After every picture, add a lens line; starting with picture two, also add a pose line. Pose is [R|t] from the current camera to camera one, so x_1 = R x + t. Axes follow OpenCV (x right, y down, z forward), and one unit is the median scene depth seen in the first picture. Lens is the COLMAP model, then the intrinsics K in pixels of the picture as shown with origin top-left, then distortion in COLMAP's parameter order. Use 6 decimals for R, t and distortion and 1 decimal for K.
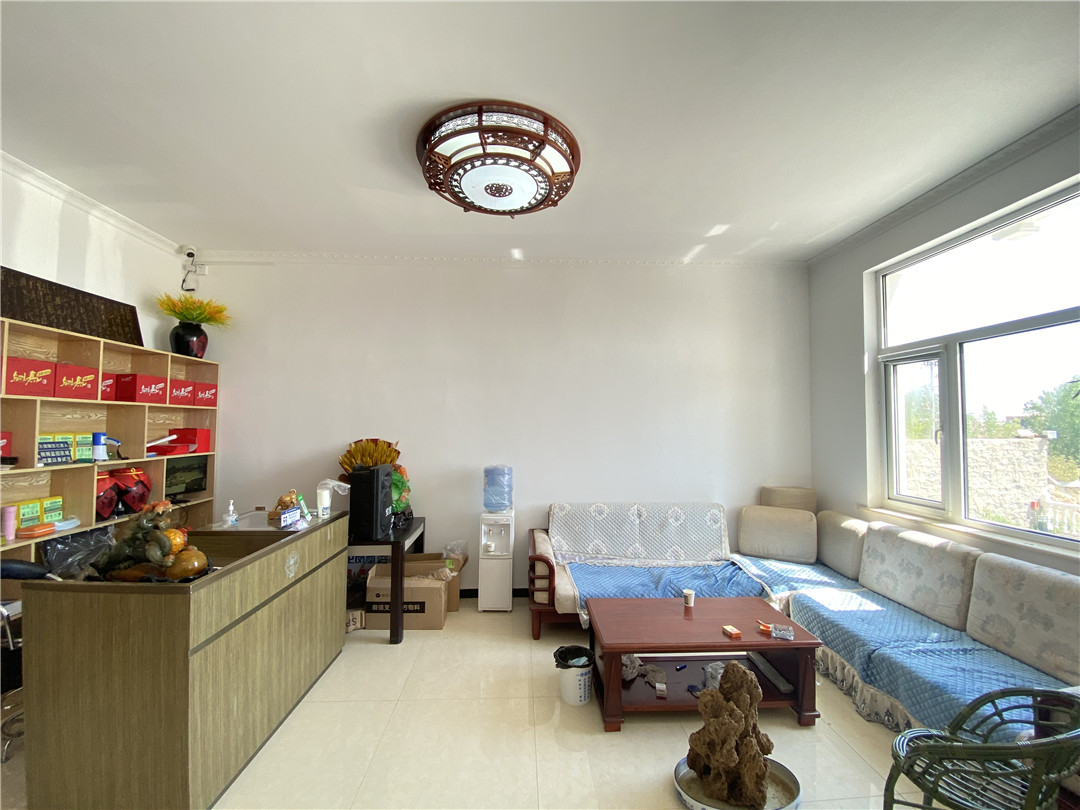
lens RADIAL K [[436.6, 0, 540.0], [0, 436.6, 405.0], [0, 0, 1]] dist [0.061489, -0.041133]
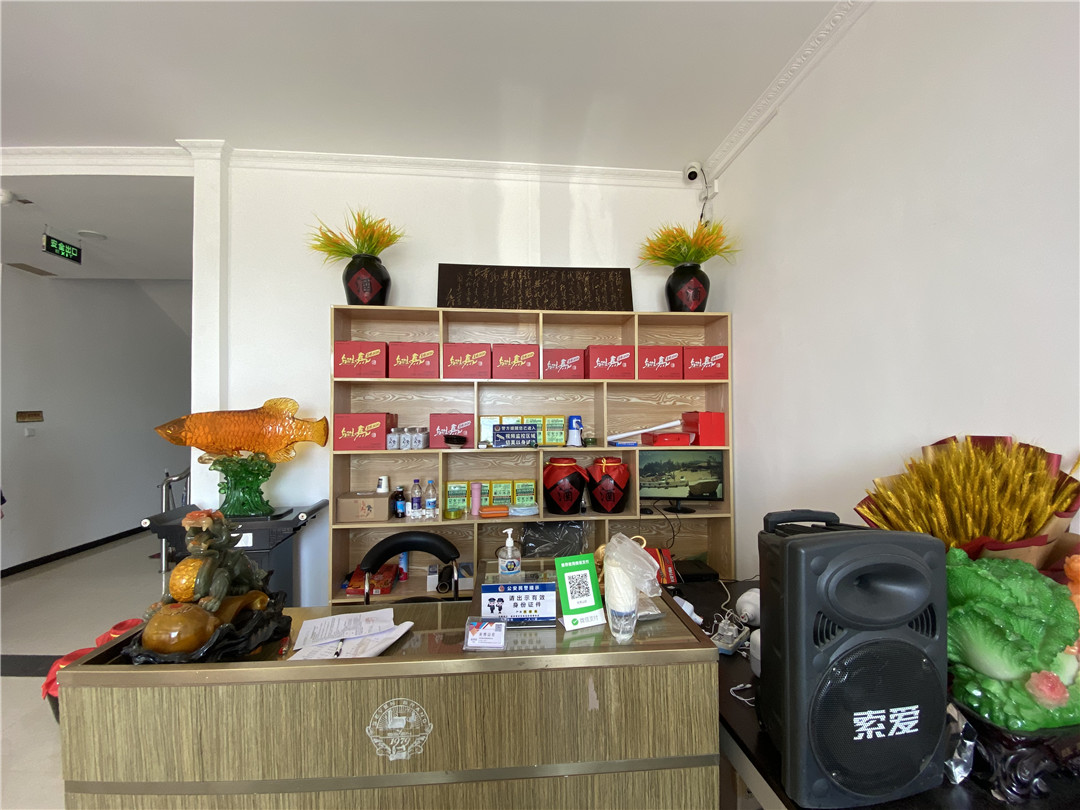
lens RADIAL K [[436.6, 0, 540.0], [0, 436.6, 405.0], [0, 0, 1]] dist [0.061489, -0.041133]
pose [[0.054816, -0.032196, -0.997977, -0.100711], [0.049011, 0.998362, -0.029516, 0.062066], [0.997293, -0.047294, 0.056304, 0.864609]]
